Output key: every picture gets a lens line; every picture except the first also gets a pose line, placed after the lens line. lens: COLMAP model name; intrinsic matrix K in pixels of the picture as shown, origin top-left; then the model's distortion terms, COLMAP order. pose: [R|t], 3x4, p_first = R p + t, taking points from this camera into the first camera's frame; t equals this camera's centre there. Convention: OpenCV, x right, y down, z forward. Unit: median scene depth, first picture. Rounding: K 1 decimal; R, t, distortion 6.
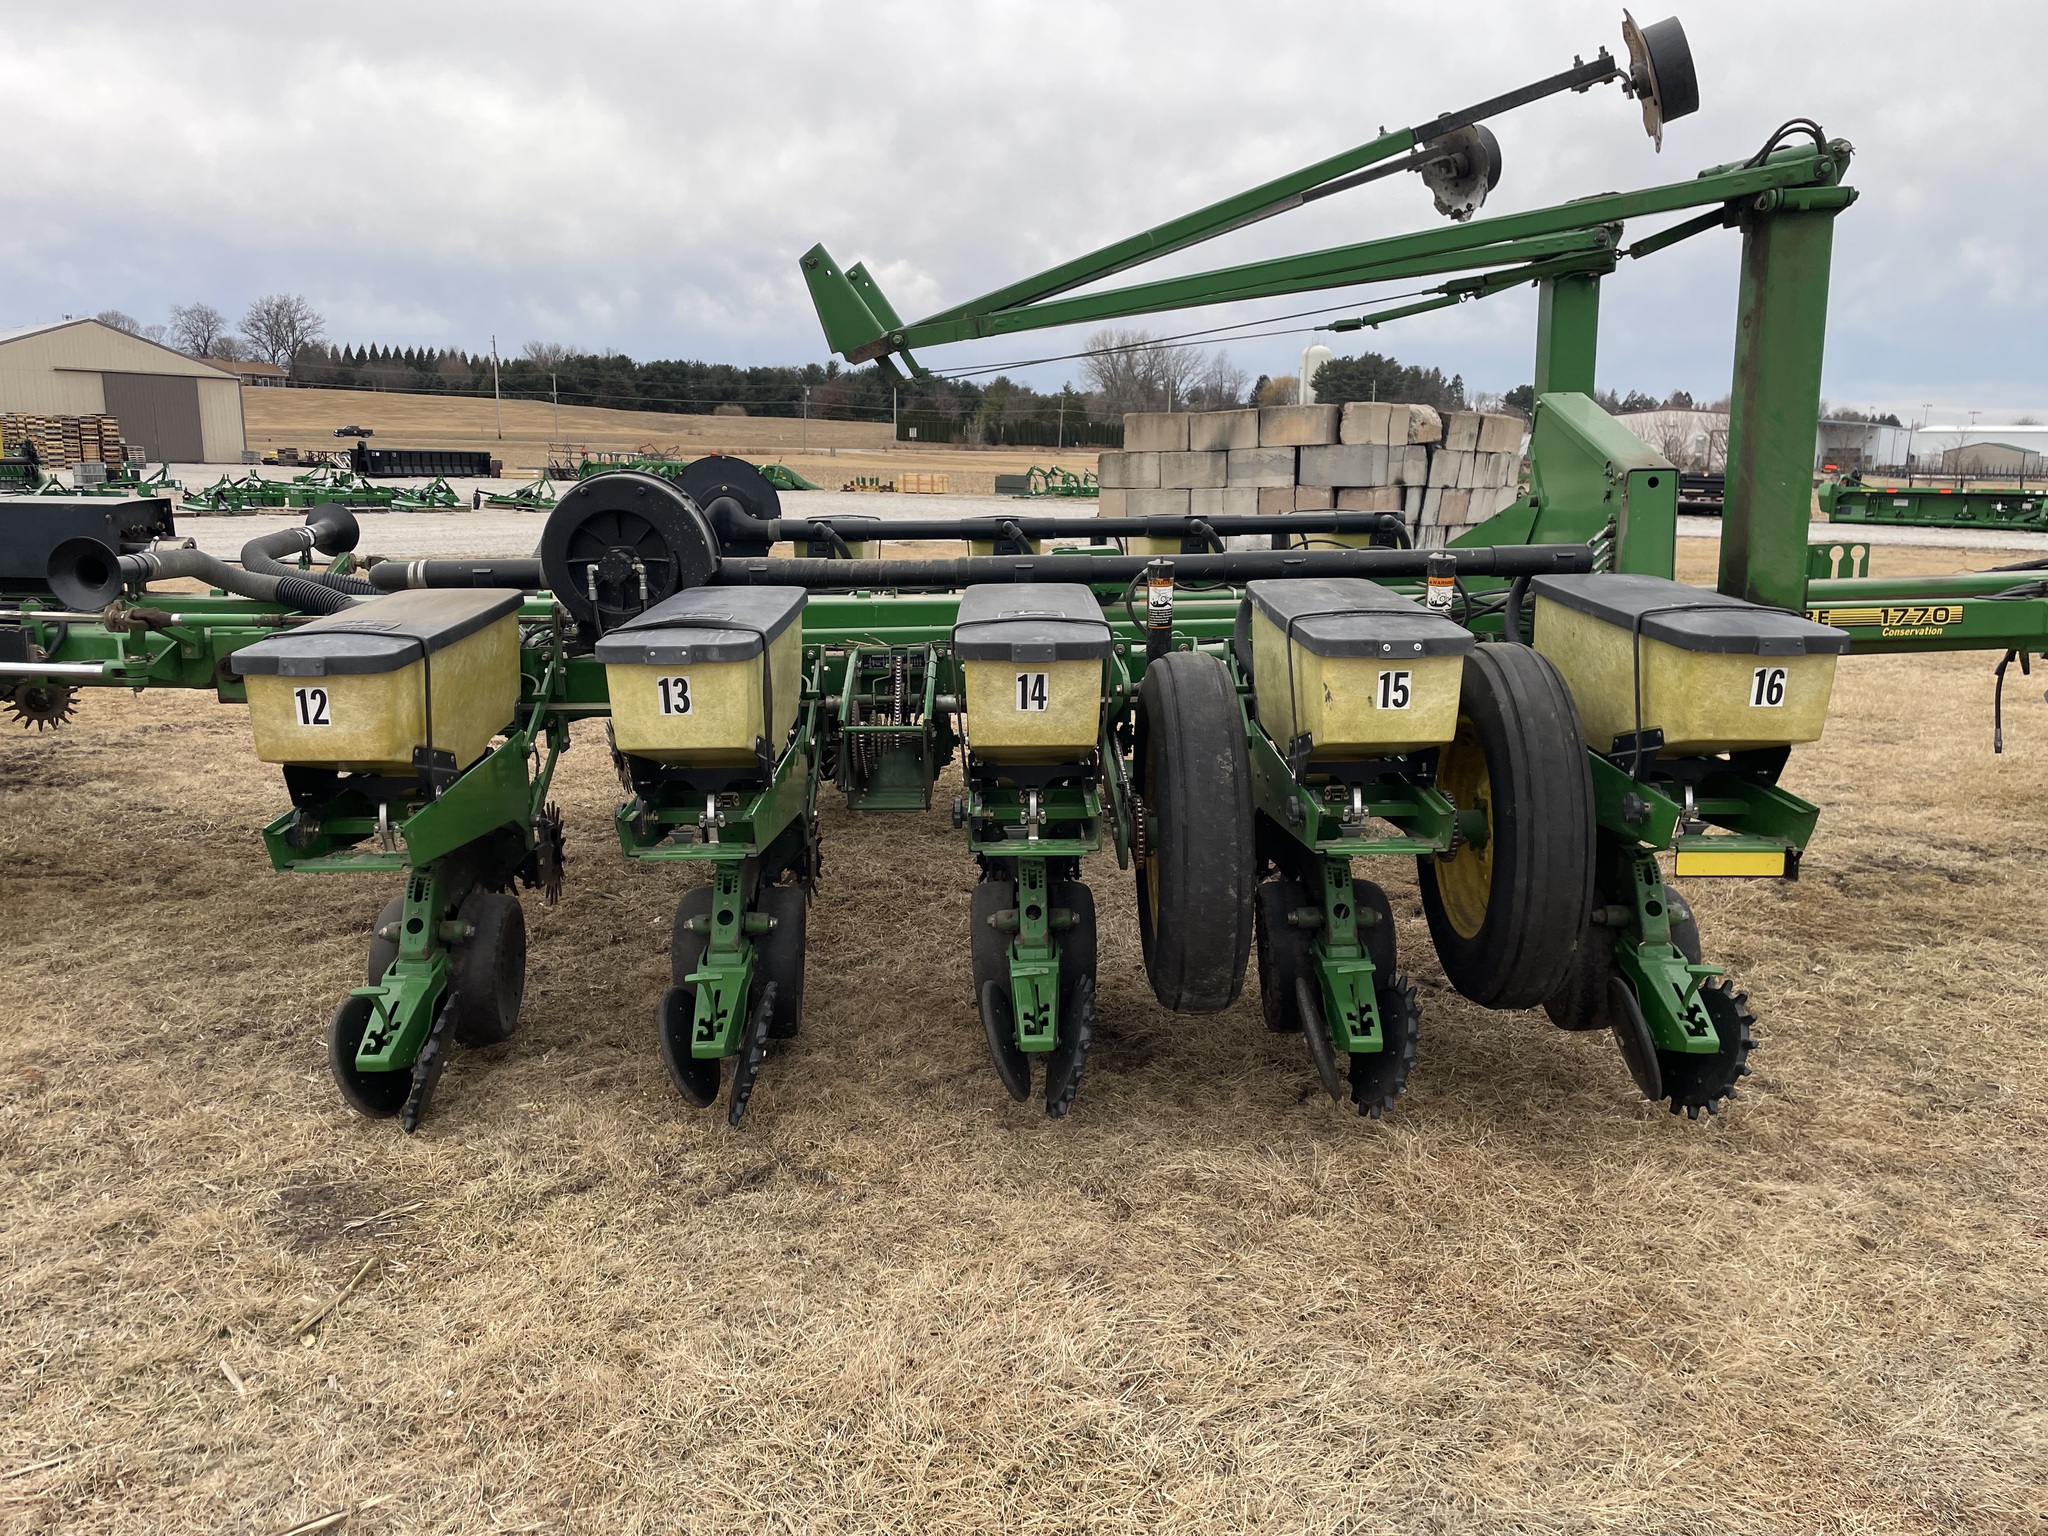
lens RADIAL K [[1545.7, 0, 1001.0], [0, 1545.7, 765.8], [0, 0, 1]] dist [0.079911, -0.097839]
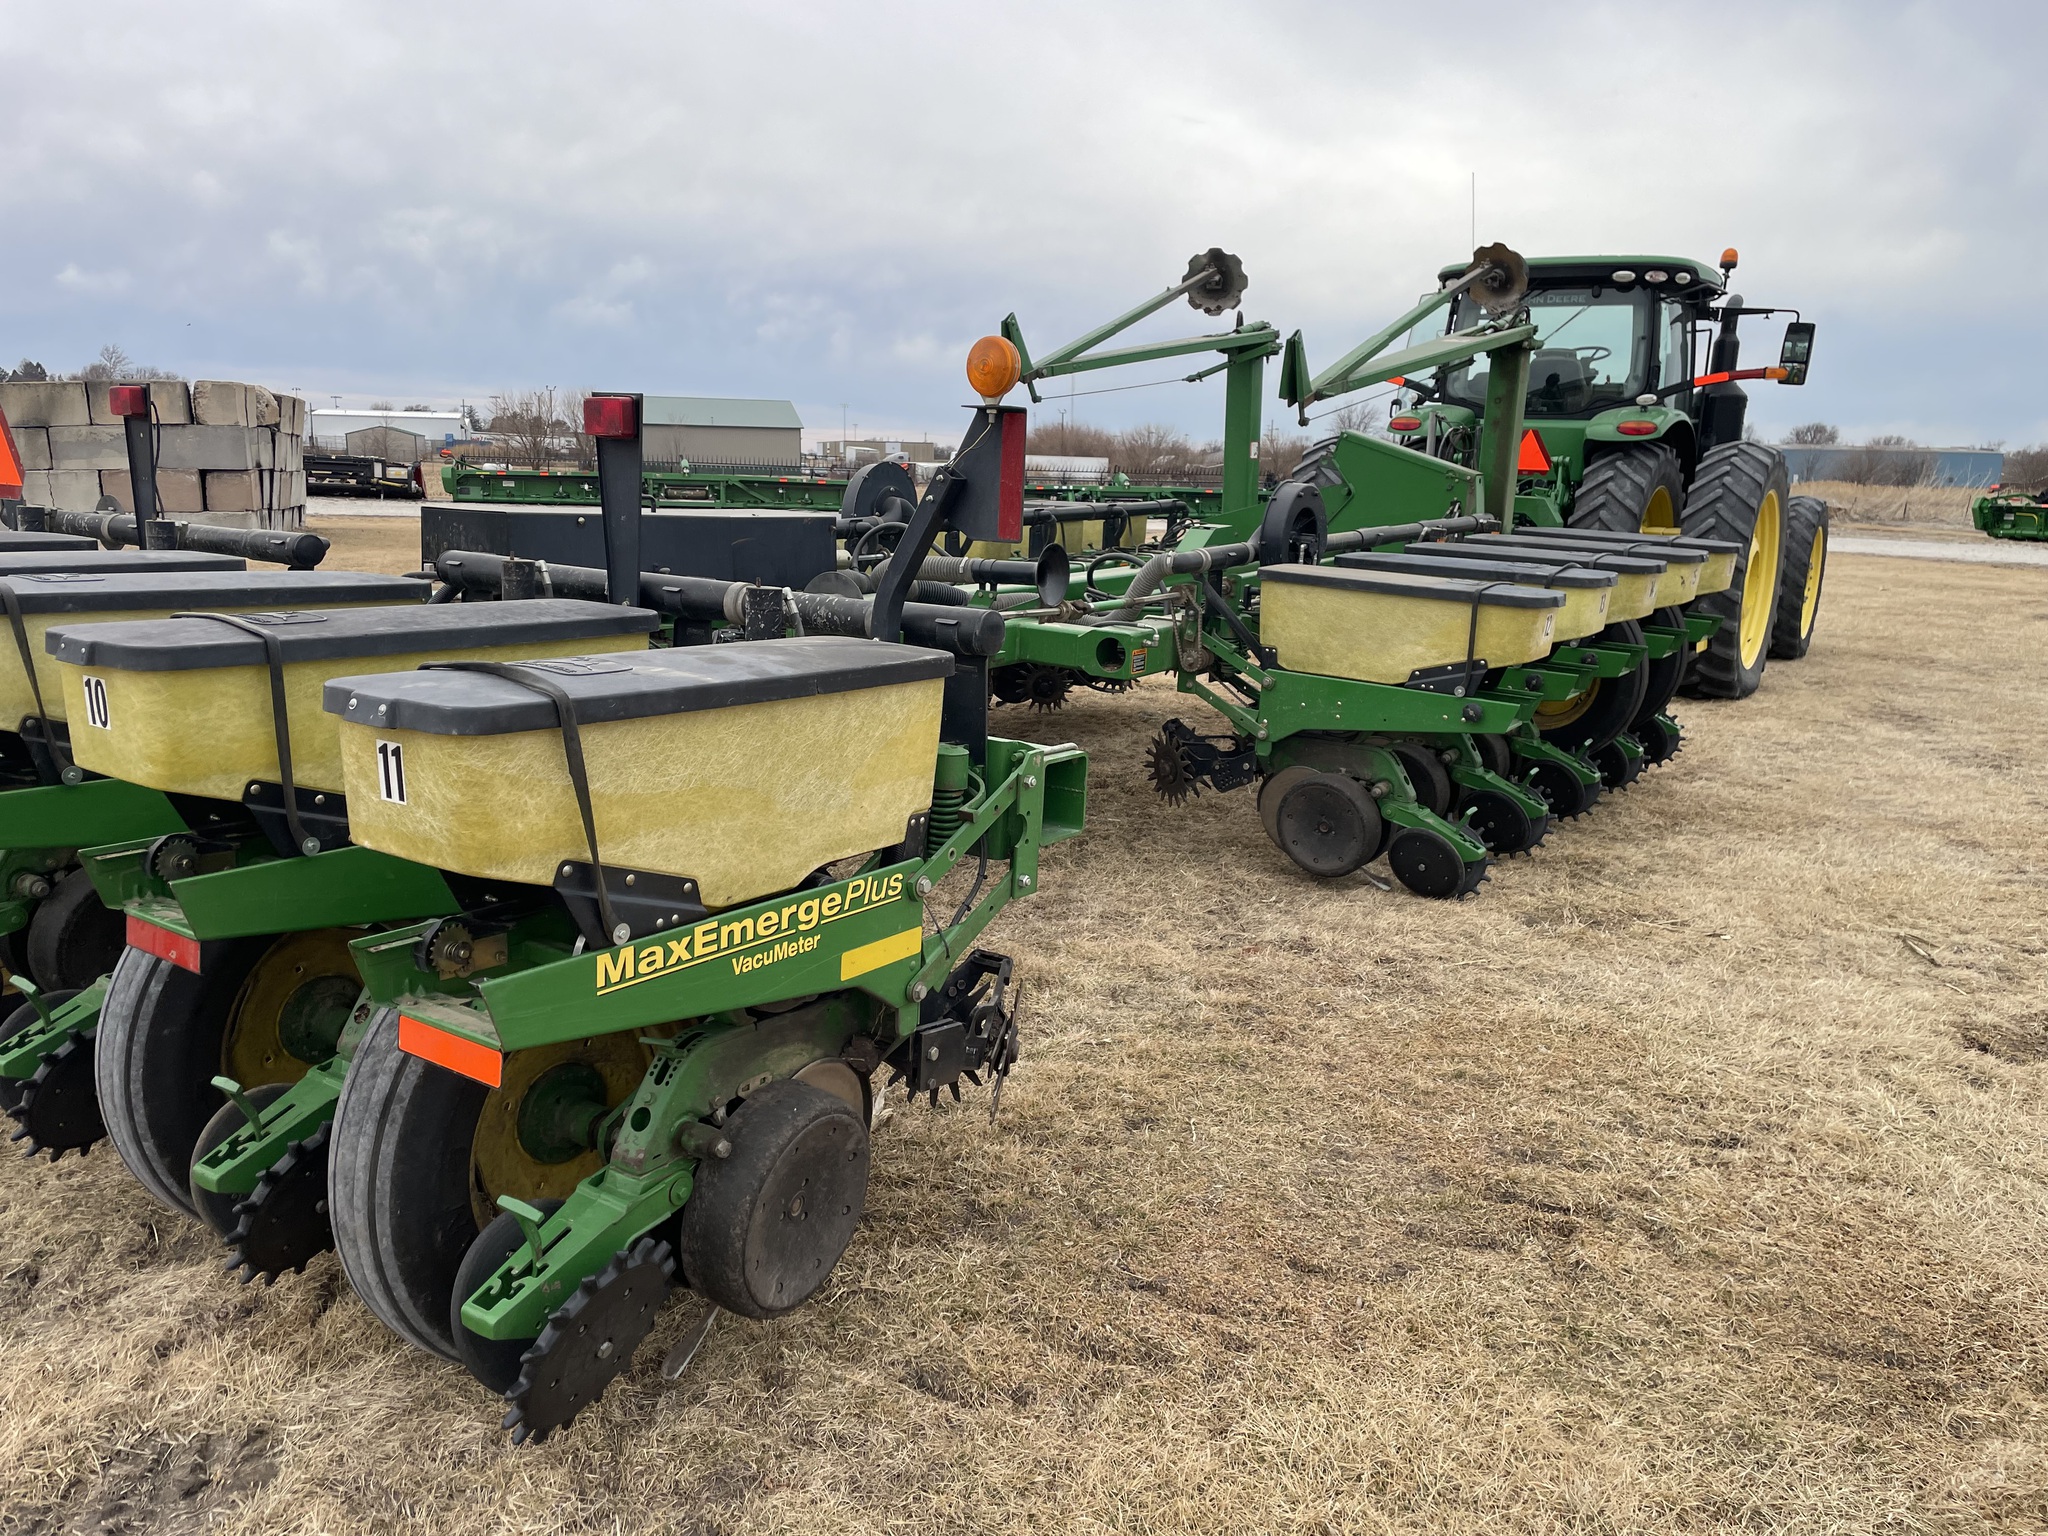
lens RADIAL K [[1545.7, 0, 1001.0], [0, 1545.7, 765.8], [0, 0, 1]] dist [0.079911, -0.097839]
pose [[0.583017, -0.154840, 0.797569, -0.282522], [0.144134, 0.985812, 0.086024, -0.015549], [-0.799573, 0.064804, 0.597062, 0.062508]]
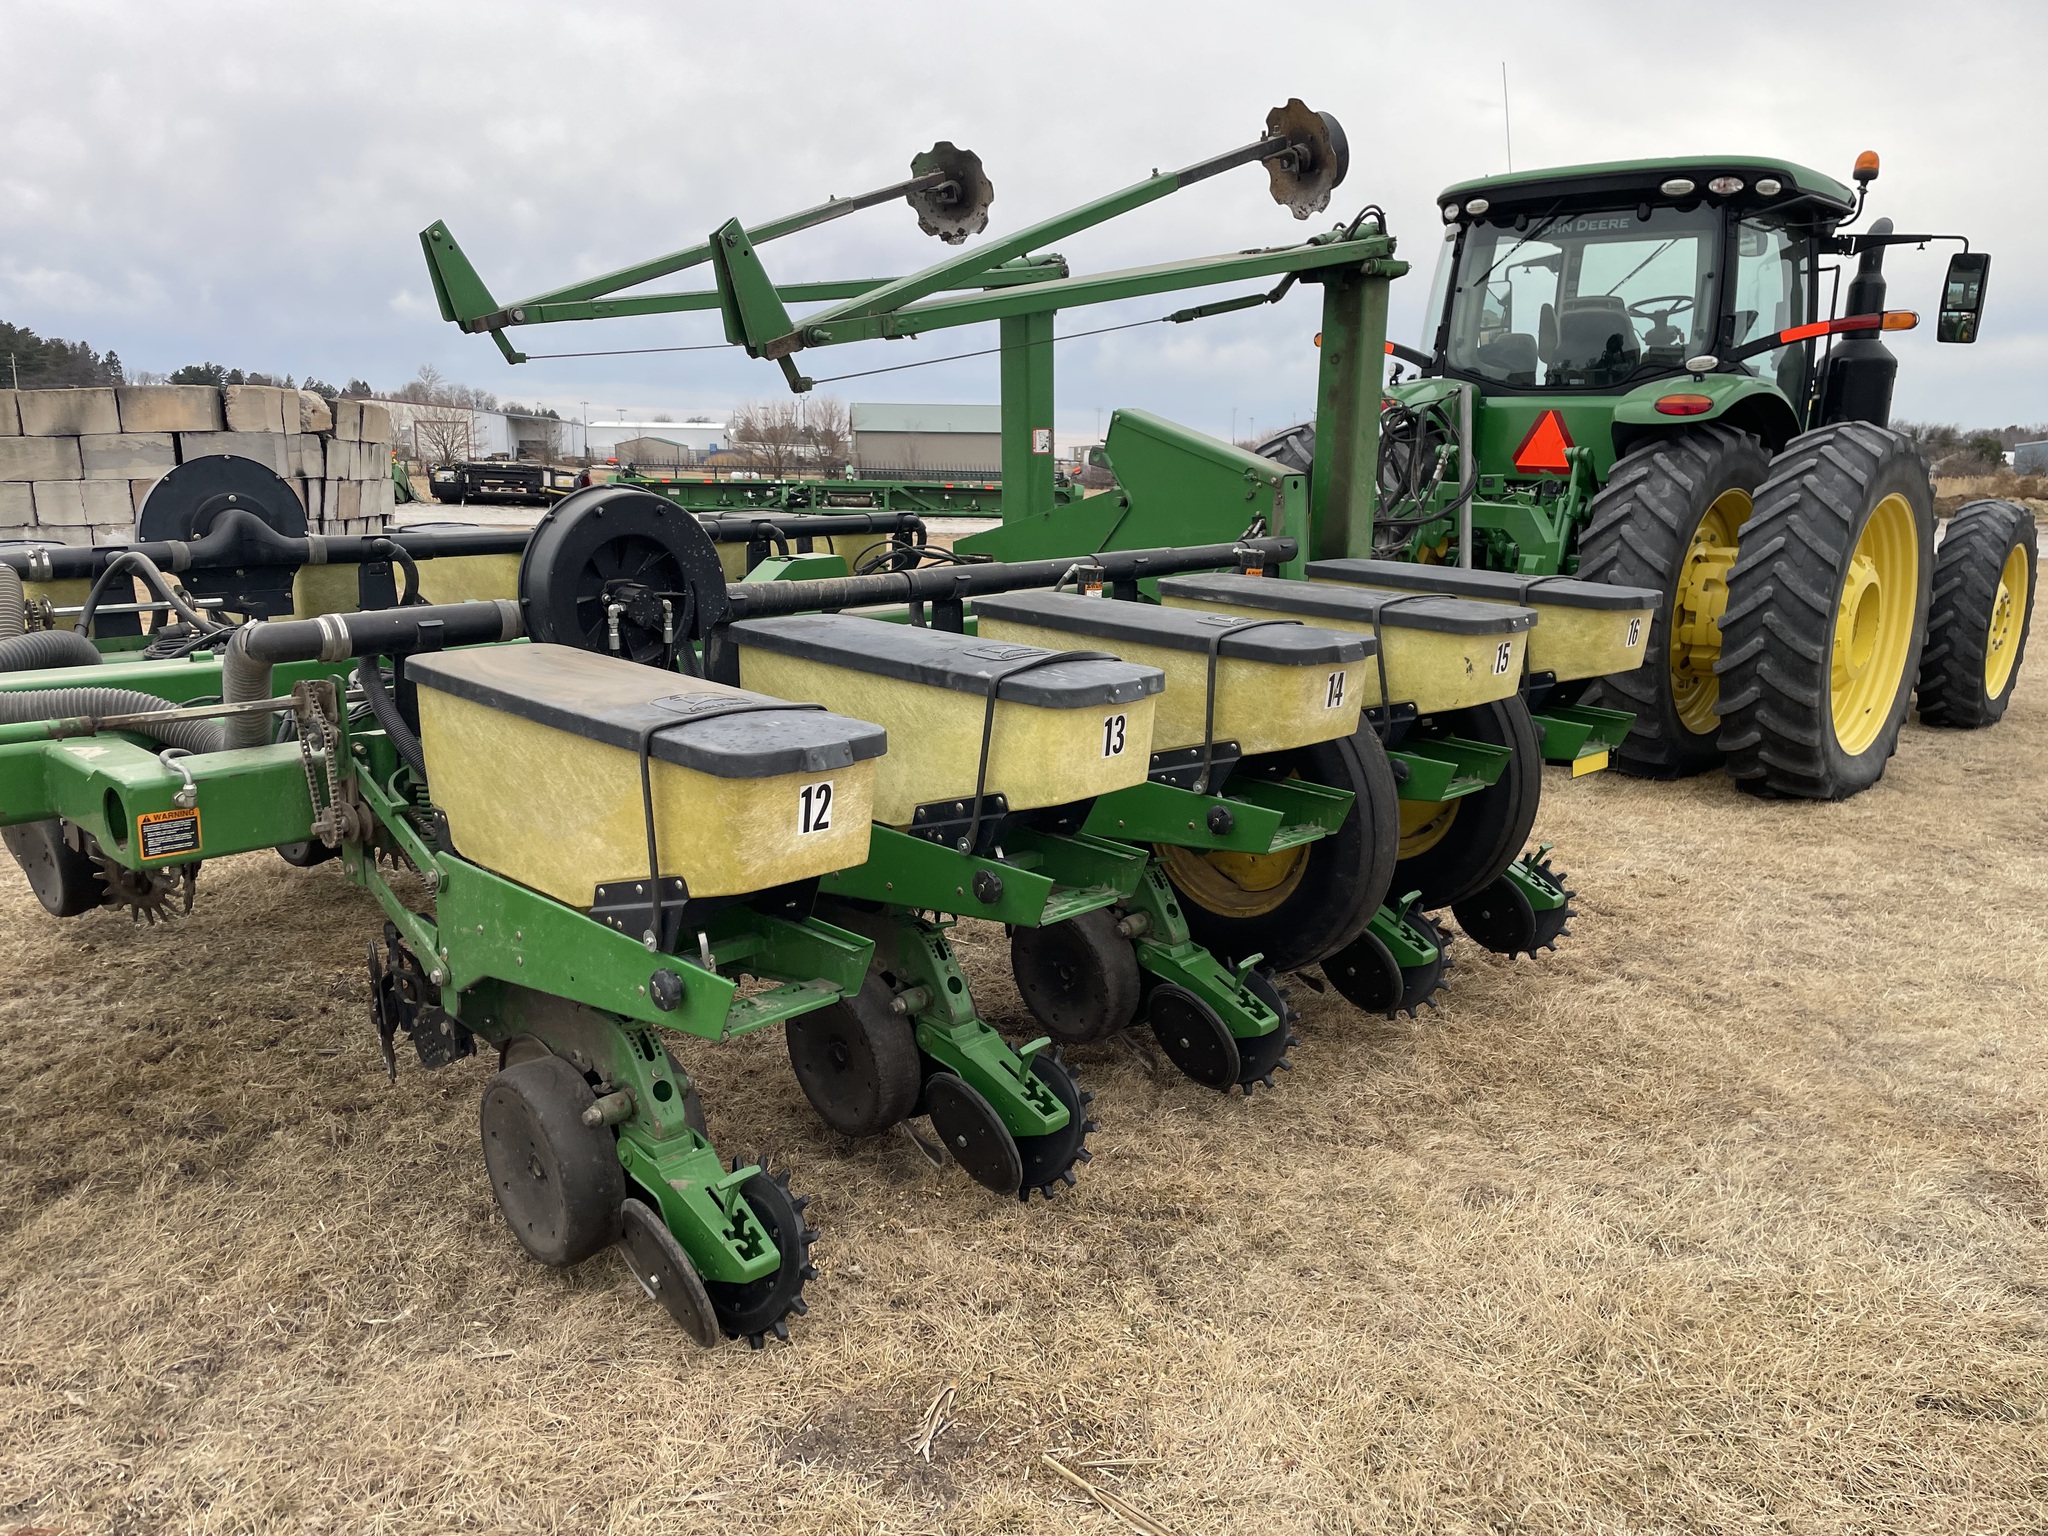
lens RADIAL K [[1544.1, 0, 1003.4], [0, 1544.1, 779.8], [0, 0, 1]] dist [0.086946, -0.110949]
pose [[0.708123, -0.143669, 0.691318, -0.117612], [0.132828, 0.988705, 0.069414, -0.012039], [-0.693483, 0.042672, 0.719209, 0.051455]]
